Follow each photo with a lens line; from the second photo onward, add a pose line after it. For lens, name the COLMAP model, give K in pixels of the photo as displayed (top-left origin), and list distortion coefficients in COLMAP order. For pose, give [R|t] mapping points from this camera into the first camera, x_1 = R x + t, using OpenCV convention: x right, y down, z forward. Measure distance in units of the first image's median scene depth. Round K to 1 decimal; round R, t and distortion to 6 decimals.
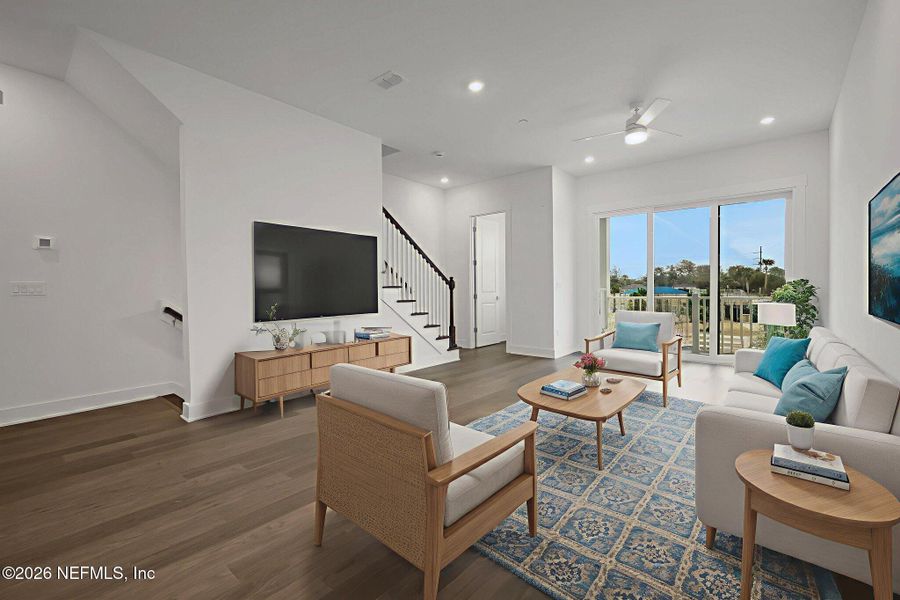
lens RADIAL K [[390.4, 0, 433.4], [0, 390.4, 292.2], [0, 0, 1]] dist [0.000818, 0.000253]
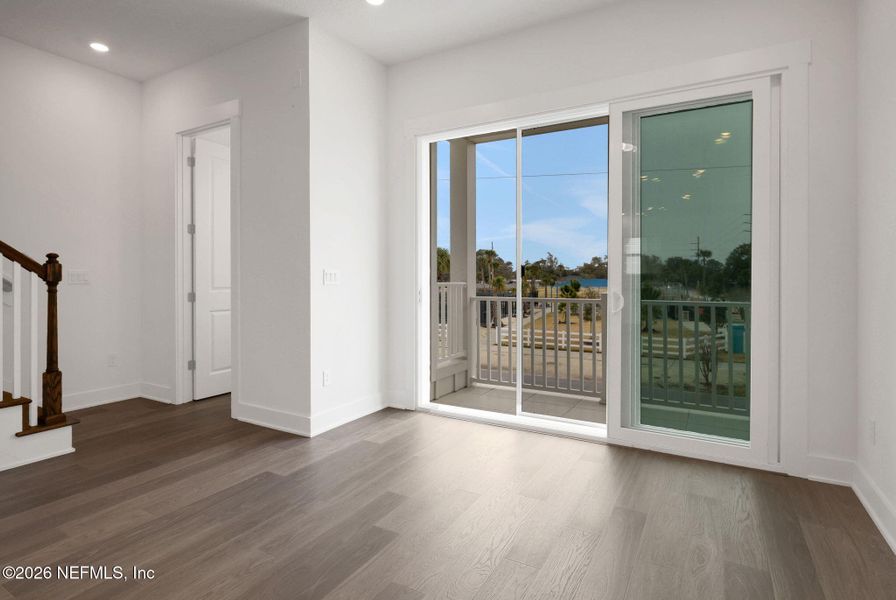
lens RADIAL K [[454.4, 0, 420.6], [0, 454.4, 278.5], [0, 0, 1]] dist [0.002411, 0.000506]
pose [[0.988747, 0.011379, 0.149162, 0.346397], [-0.010106, 0.999906, -0.009290, -0.011982], [-0.149254, 0.007678, 0.988769, 0.438126]]
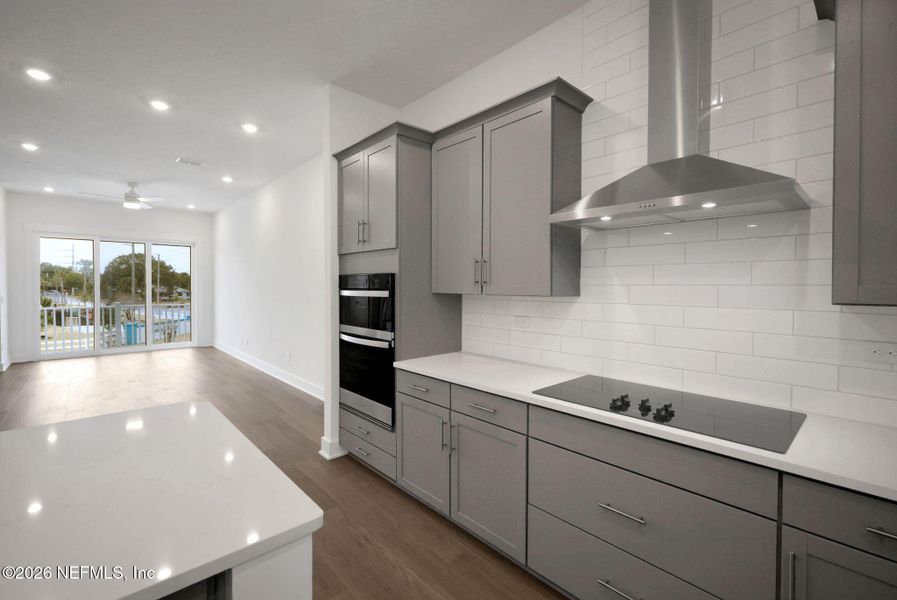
lens RADIAL K [[397.1, 0, 465.1], [0, 397.1, 288.3], [0, 0, 1]] dist [-0.004024, -0.000151]
pose [[0.081845, 0.003628, 0.996638, -0.597901], [0.005185, 0.999978, -0.004066, -0.036297], [-0.996632, 0.005500, 0.081824, -0.279695]]
